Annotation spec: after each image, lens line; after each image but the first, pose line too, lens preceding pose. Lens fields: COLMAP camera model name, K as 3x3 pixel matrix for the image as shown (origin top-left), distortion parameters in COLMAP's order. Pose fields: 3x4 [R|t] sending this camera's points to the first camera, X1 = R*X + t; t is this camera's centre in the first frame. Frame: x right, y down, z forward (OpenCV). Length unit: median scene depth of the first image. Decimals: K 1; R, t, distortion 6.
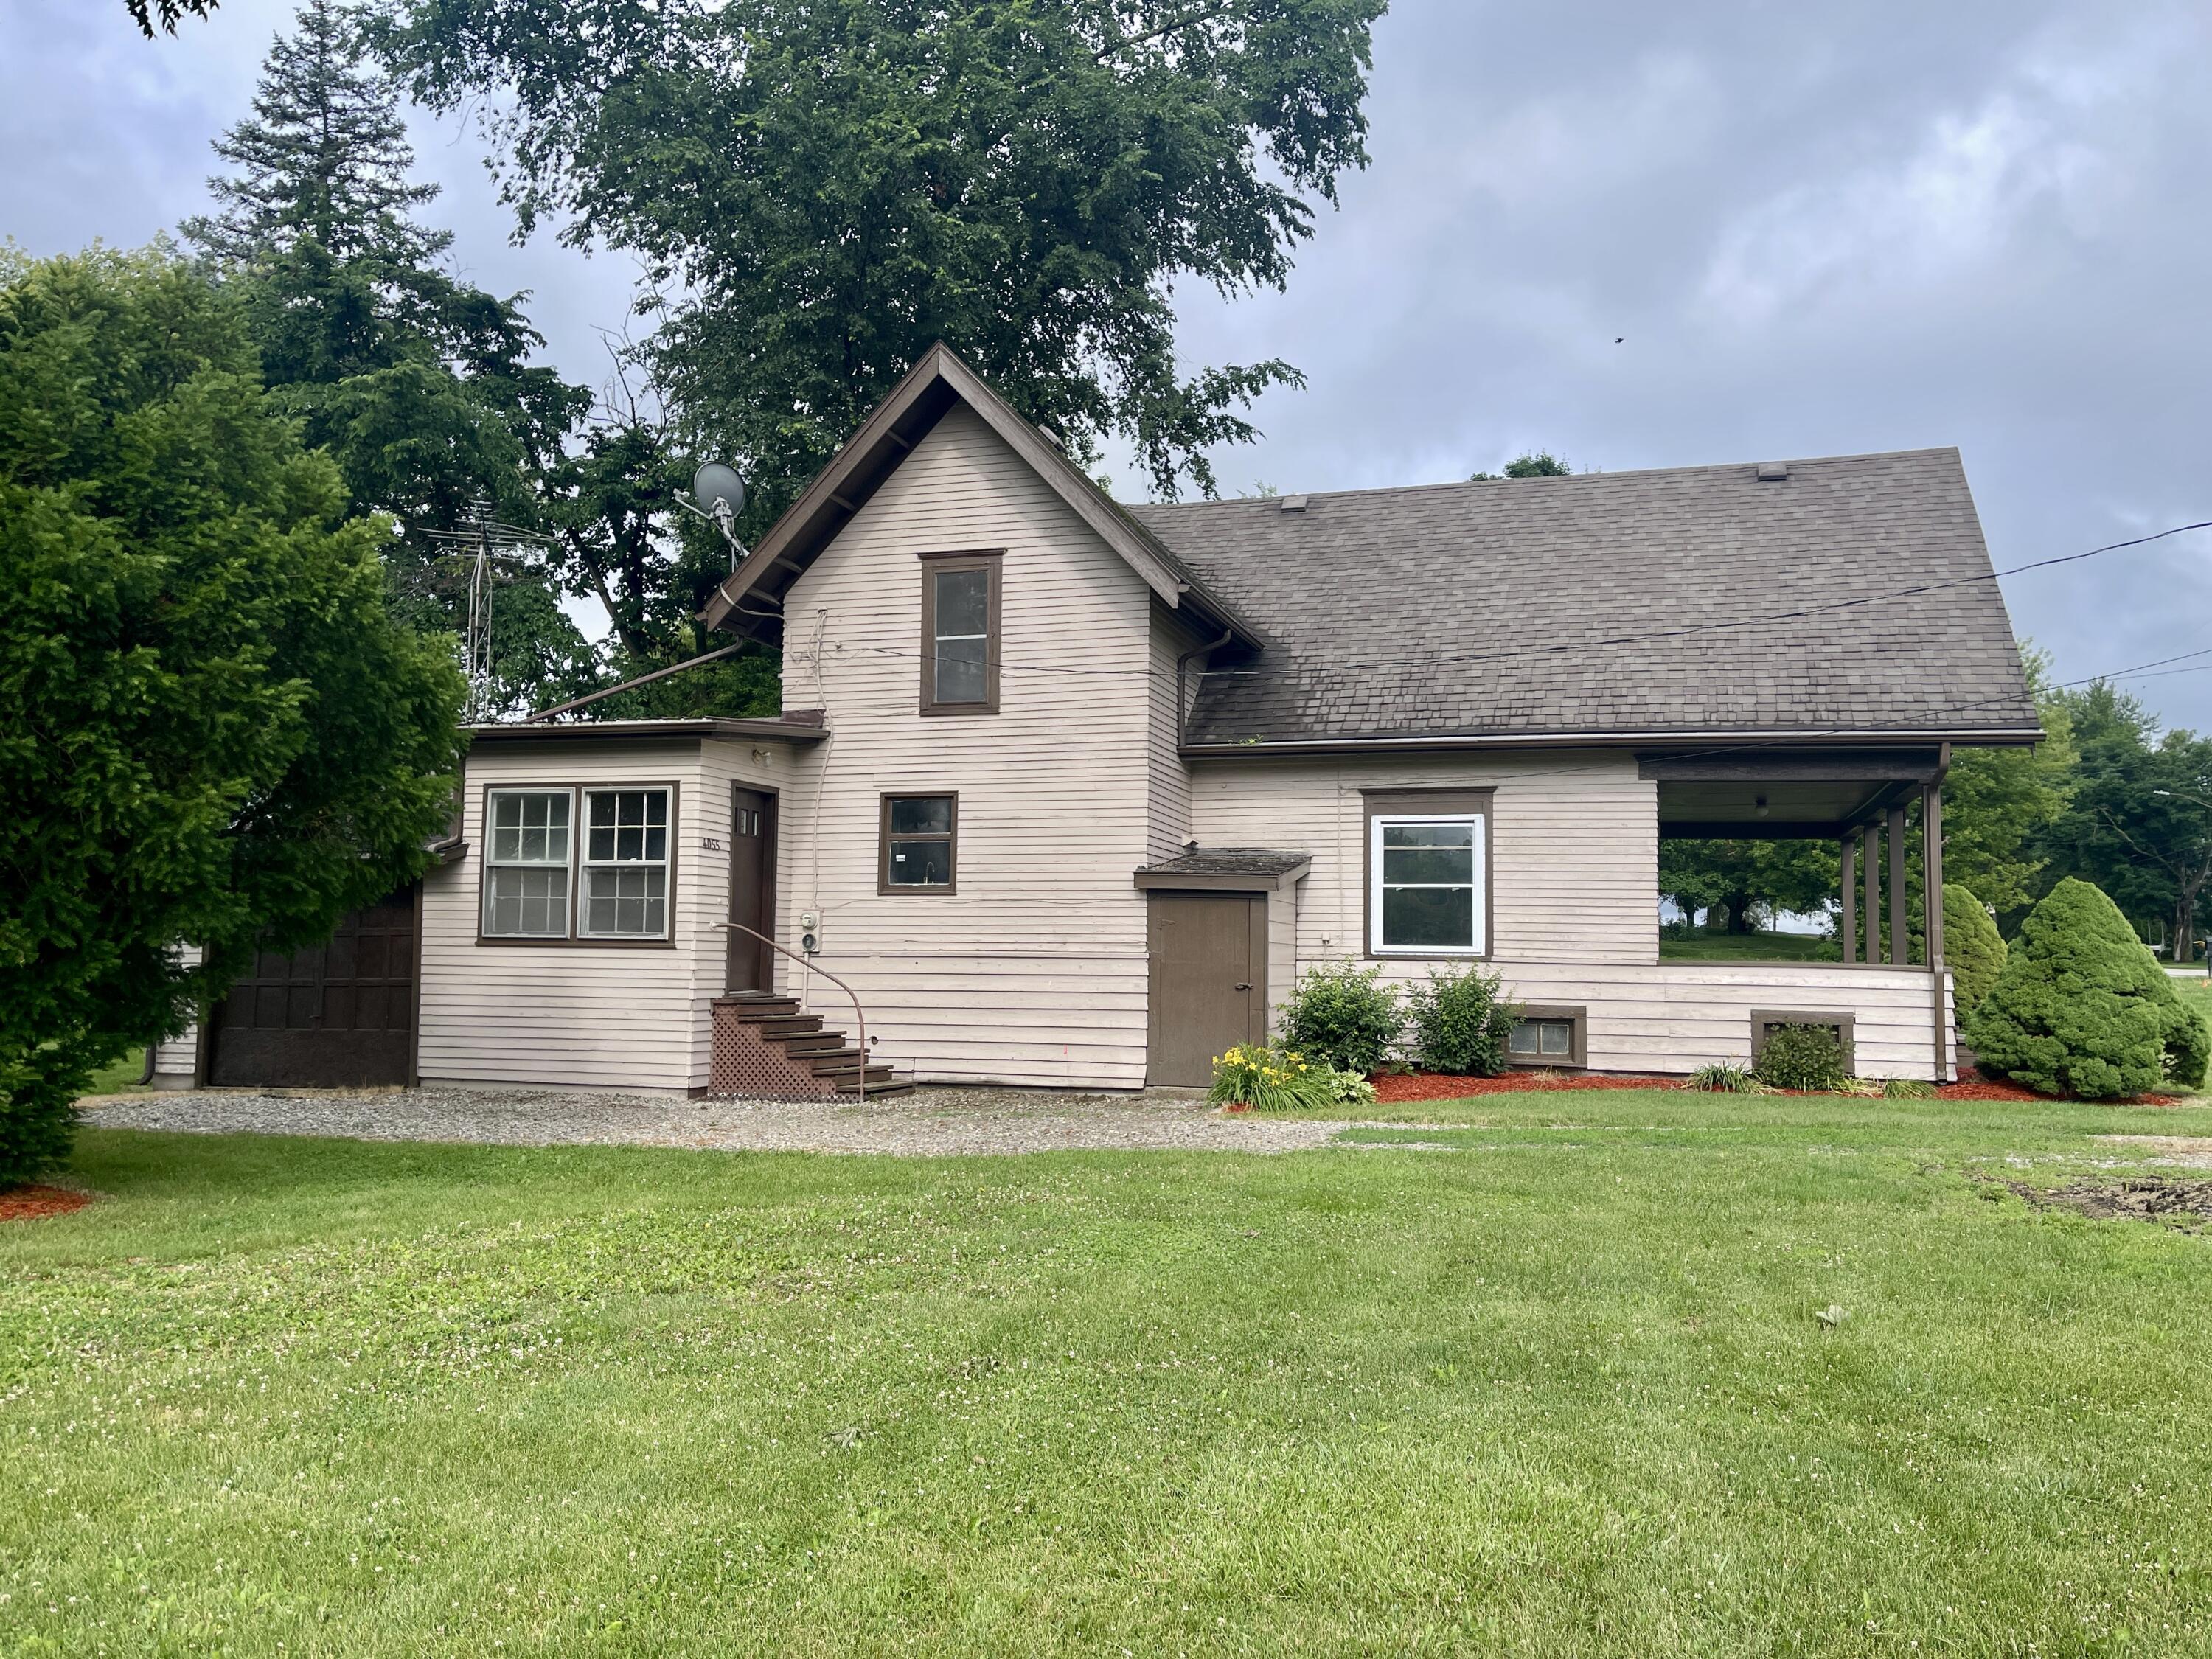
lens RADIAL K [[1720.7, 0, 1106.0], [0, 1720.7, 829.5], [0, 0, 1]] dist [0.088612, -0.129456]
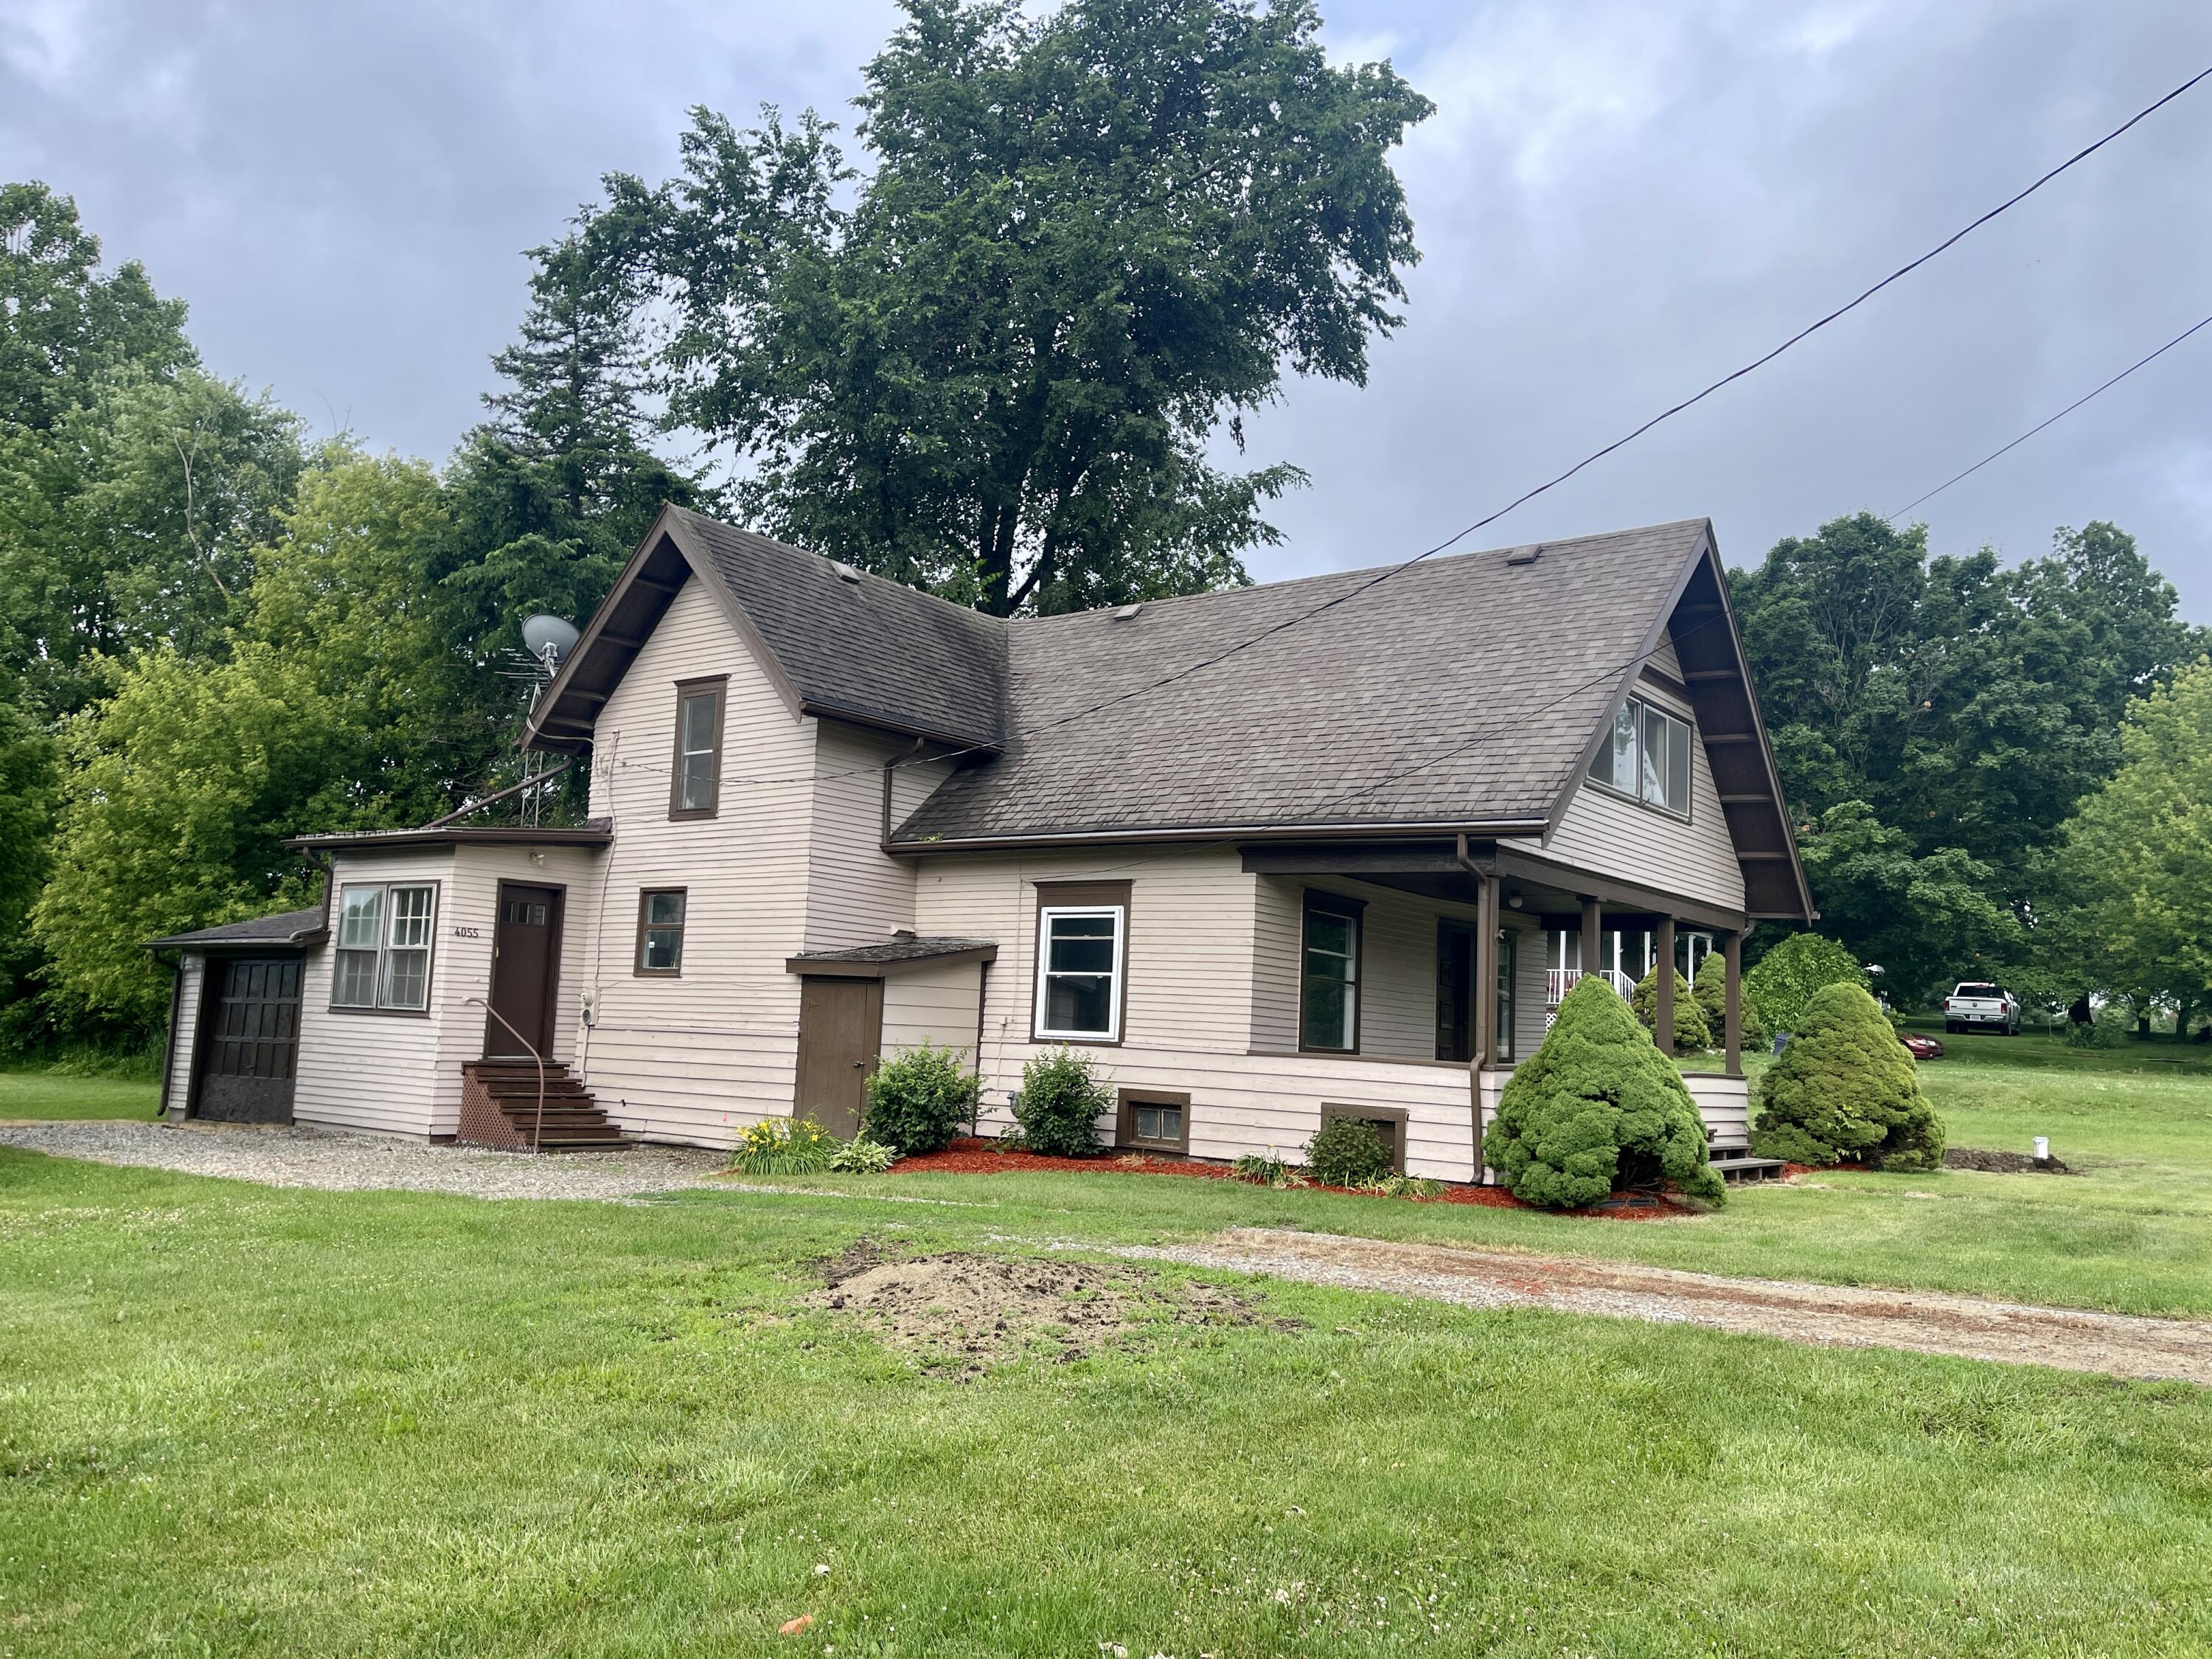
lens RADIAL K [[1720.7, 0, 1106.0], [0, 1720.7, 829.5], [0, 0, 1]] dist [0.088612, -0.129456]
pose [[0.937109, -0.015837, -0.348677, 0.580622], [-0.002592, 0.998627, -0.052325, -0.000565], [0.349027, 0.049938, 0.935781, 0.019169]]
